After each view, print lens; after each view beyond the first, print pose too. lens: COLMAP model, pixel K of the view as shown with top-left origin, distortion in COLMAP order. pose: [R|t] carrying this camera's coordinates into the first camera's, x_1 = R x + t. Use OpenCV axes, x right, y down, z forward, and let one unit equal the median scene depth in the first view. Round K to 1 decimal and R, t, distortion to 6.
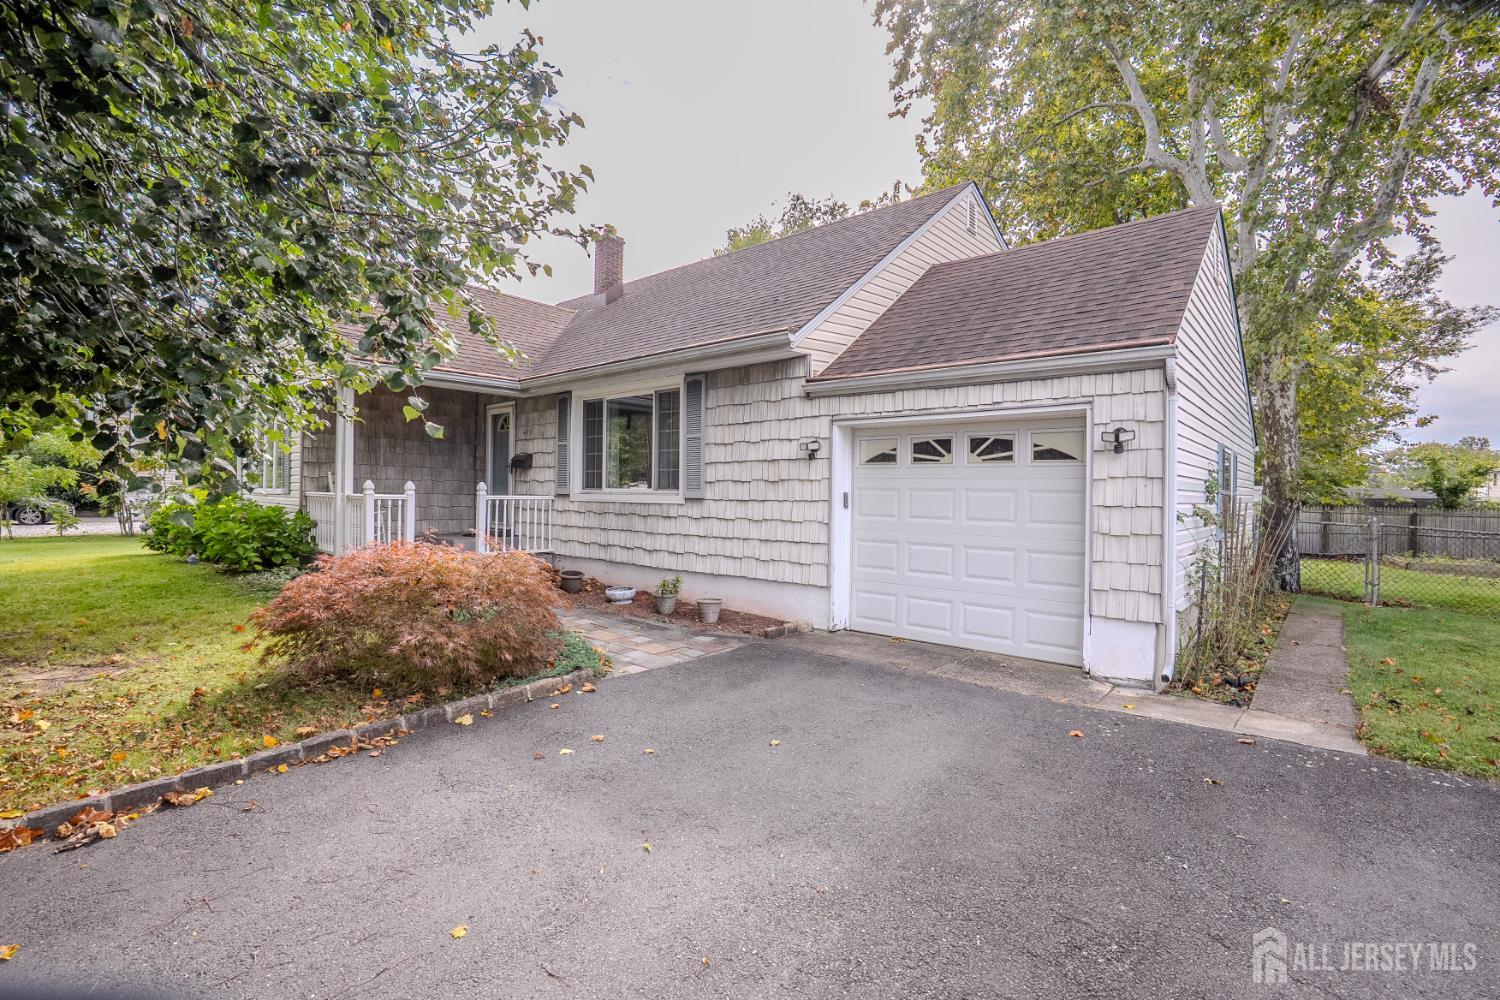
lens RADIAL K [[691.9, 0, 746.3], [0, 691.9, 501.9], [0, 0, 1]] dist [-0.074830, 0.037067]
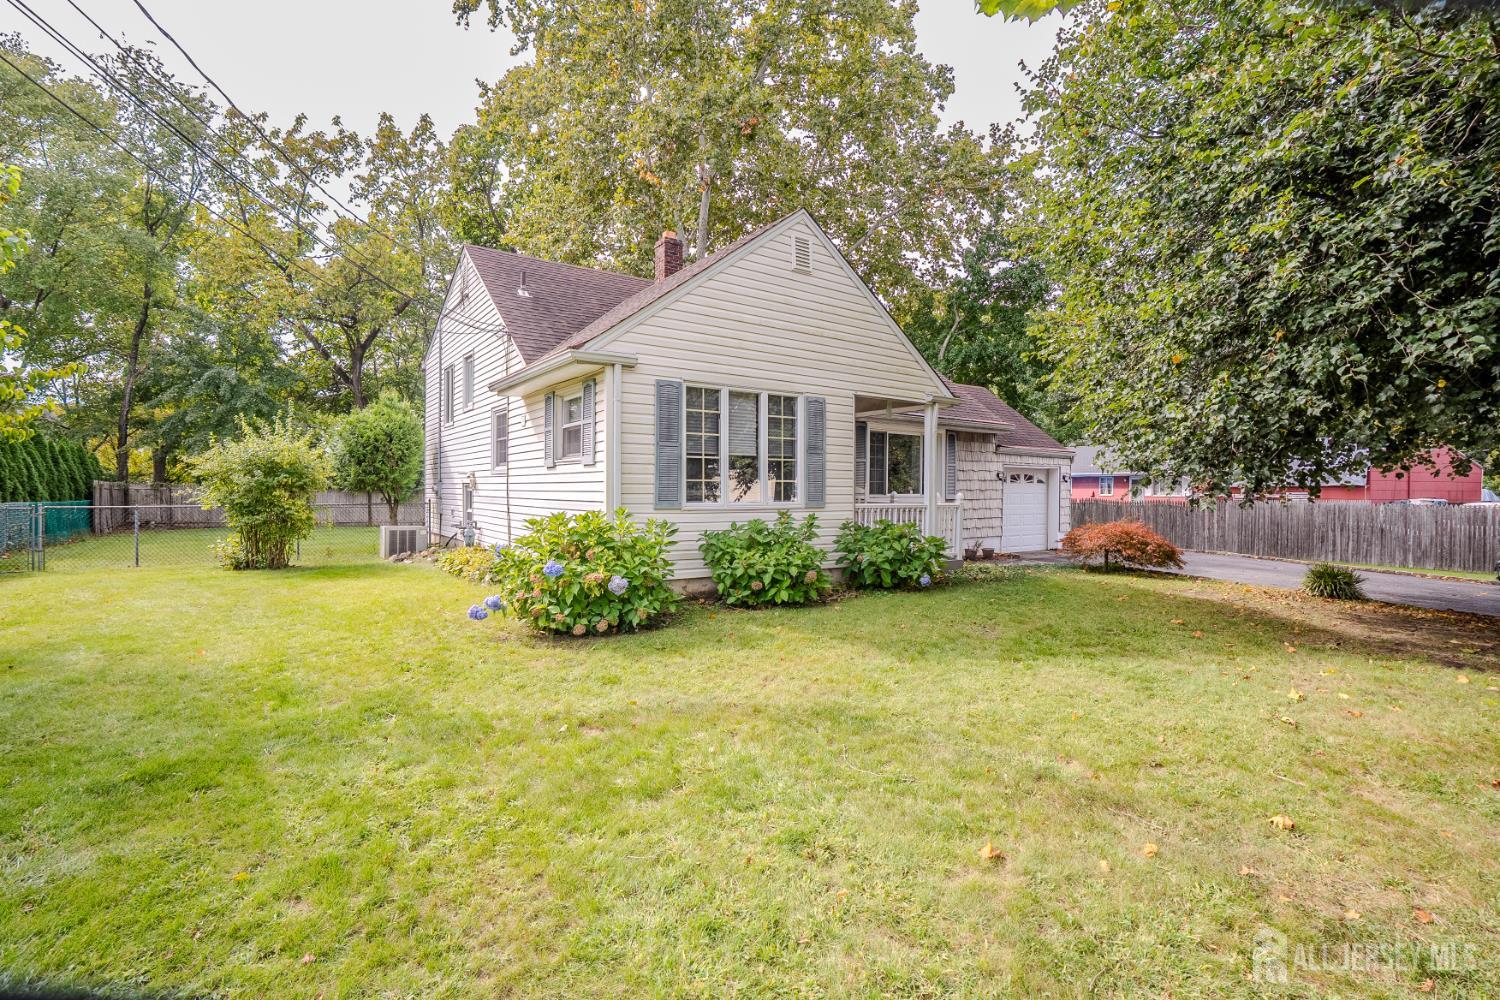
lens RADIAL K [[691.9, 0, 746.3], [0, 691.9, 501.9], [0, 0, 1]] dist [-0.074830, 0.037067]
pose [[0.234105, -0.024542, 0.971902, -2.515878], [0.013647, 0.999666, 0.021956, -0.056932], [-0.972116, 0.008124, 0.234361, 1.402688]]
